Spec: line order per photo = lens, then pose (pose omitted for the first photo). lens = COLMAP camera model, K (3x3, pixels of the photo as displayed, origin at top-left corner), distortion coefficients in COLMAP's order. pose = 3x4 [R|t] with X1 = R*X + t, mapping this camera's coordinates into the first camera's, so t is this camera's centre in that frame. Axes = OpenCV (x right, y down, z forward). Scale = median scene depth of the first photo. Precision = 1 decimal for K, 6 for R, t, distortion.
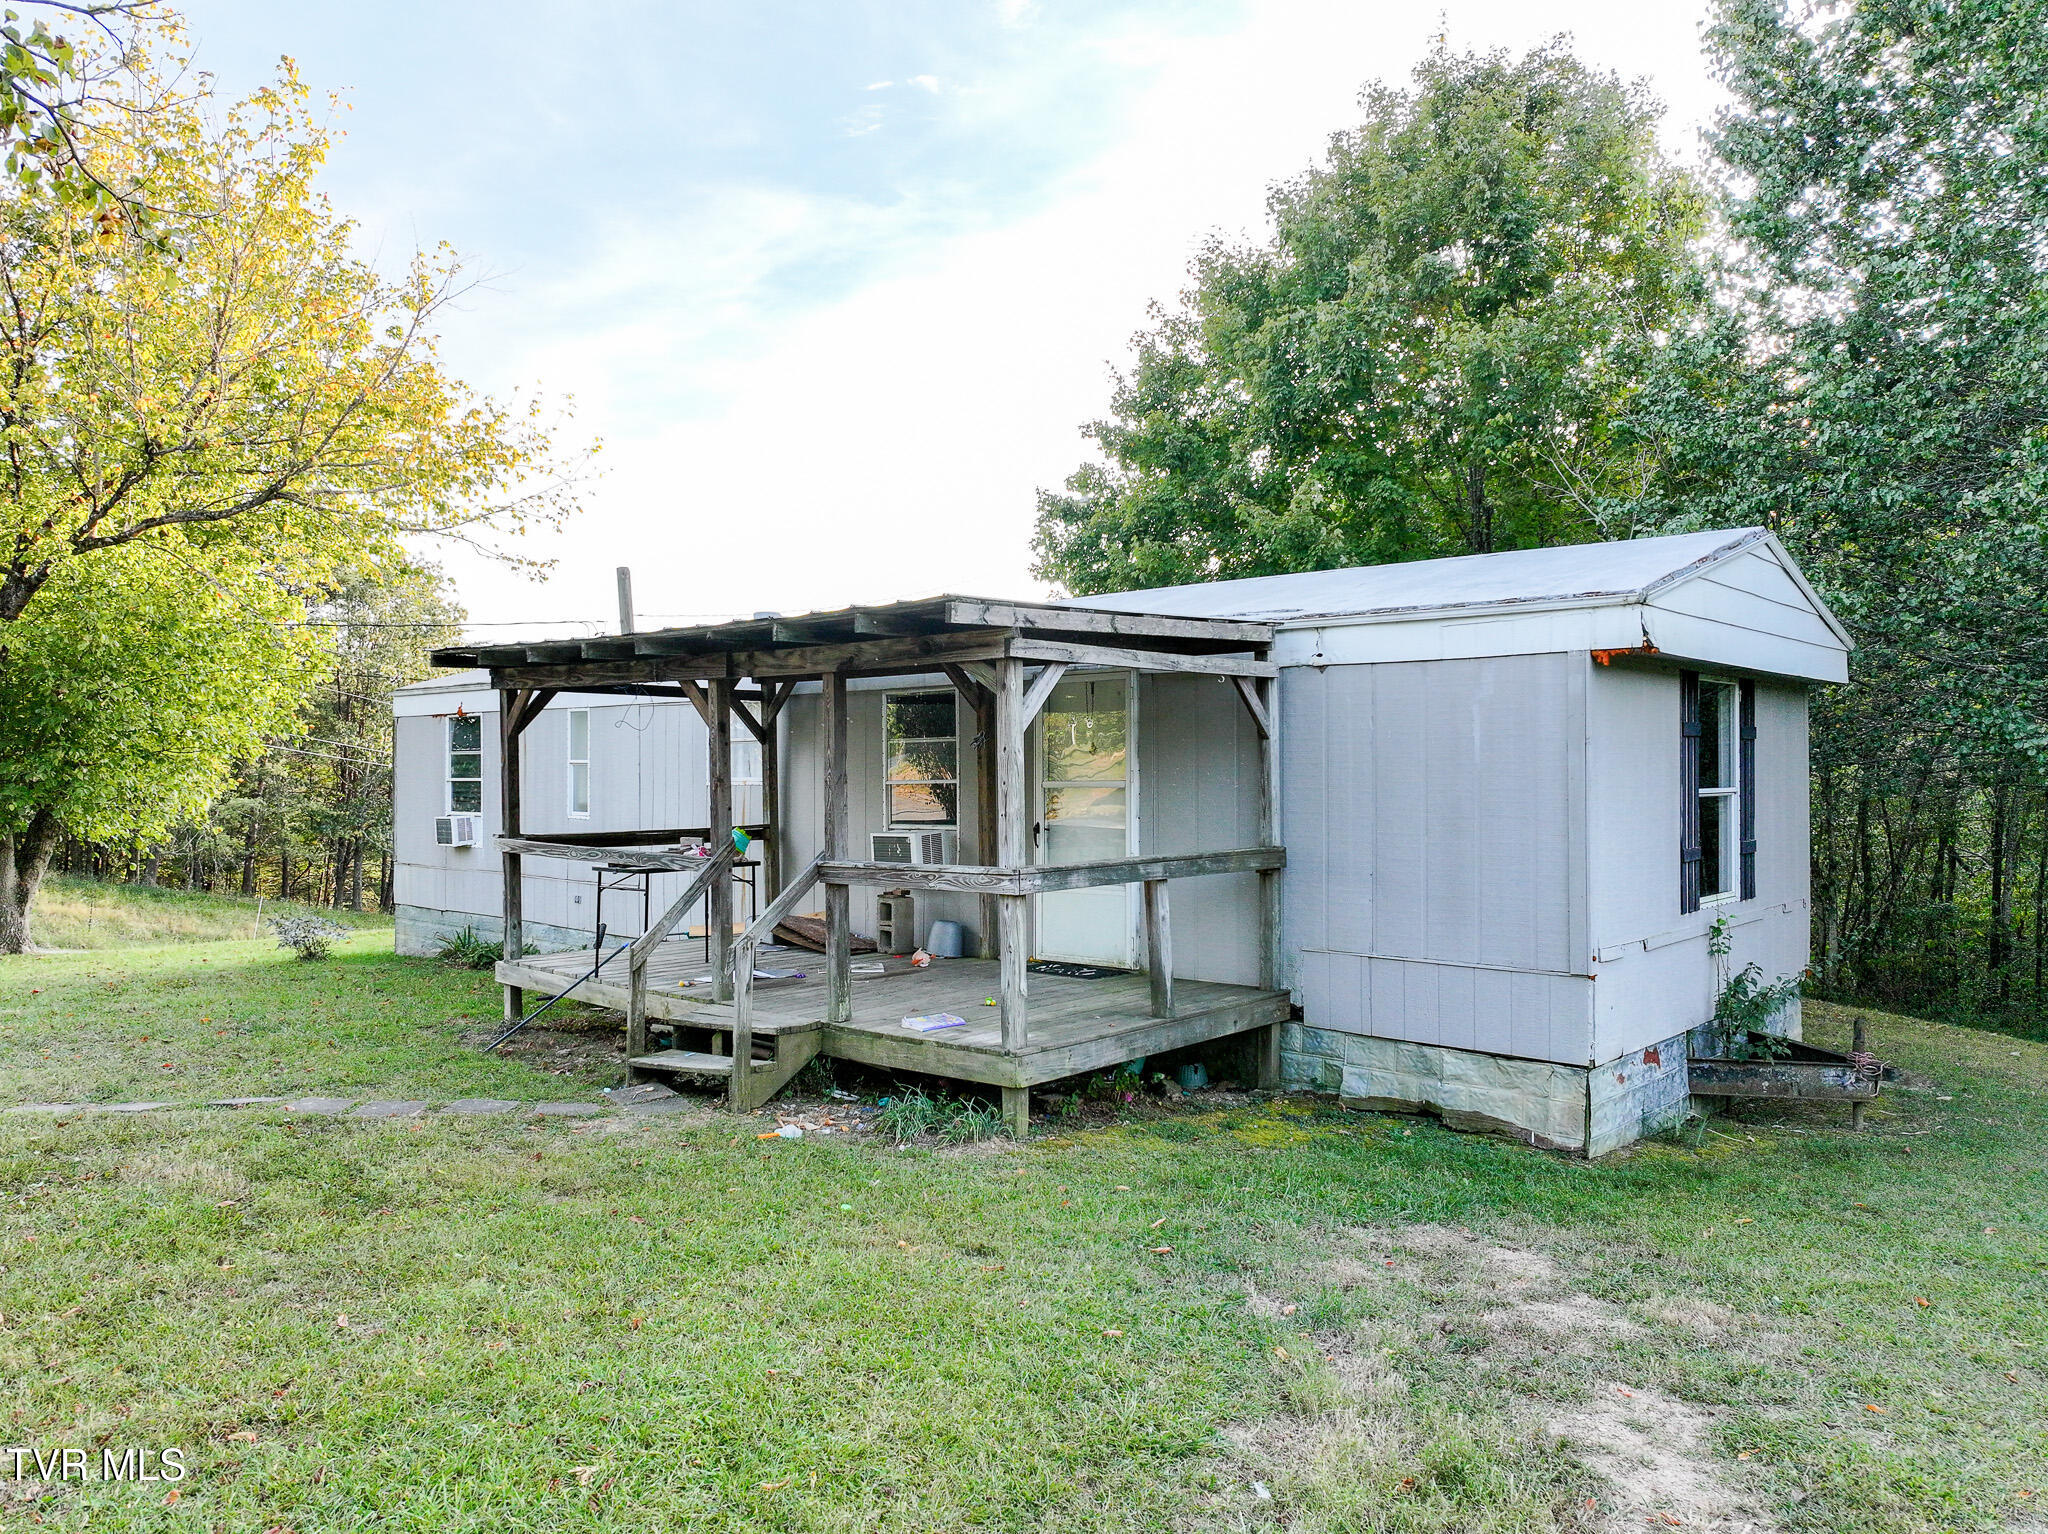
lens RADIAL K [[1435.9, 0, 1022.6], [0, 1435.9, 761.9], [0, 0, 1]] dist [0.000857, 0.014970]
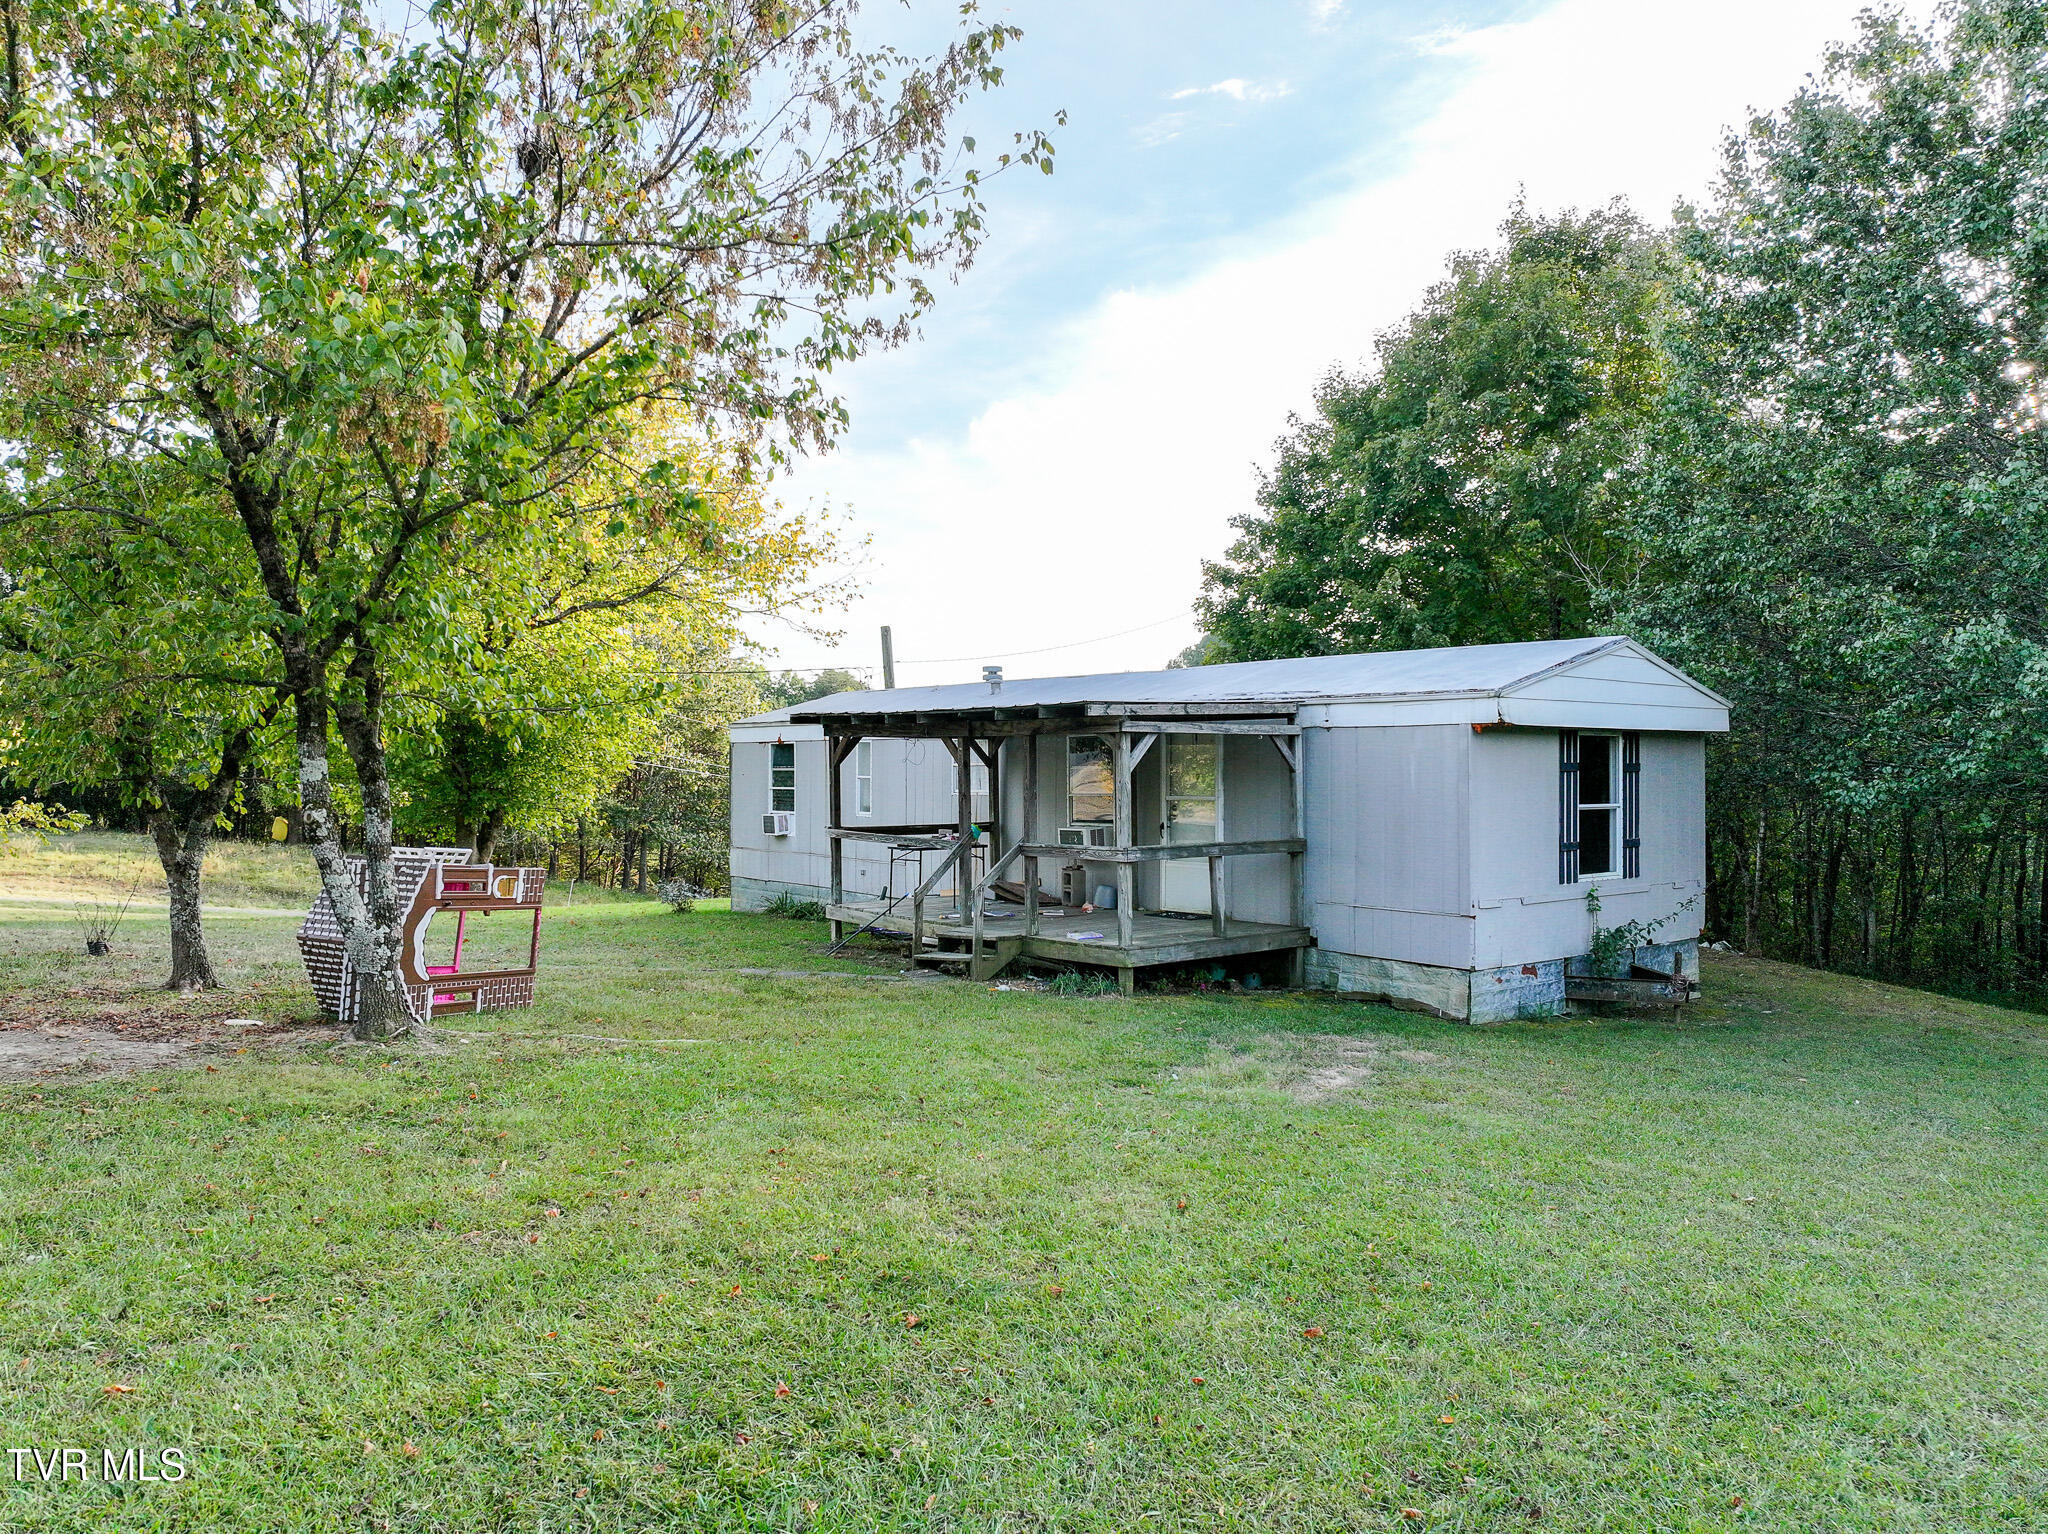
lens RADIAL K [[1435.9, 0, 1021.9], [0, 1435.9, 768.5], [0, 0, 1]] dist [0.000857, 0.014970]
pose [[0.987819, 0.003213, -0.155577, 0.112834], [-0.002286, 0.999979, 0.006132, -0.028144], [0.155594, -0.005702, 0.987805, -0.624165]]
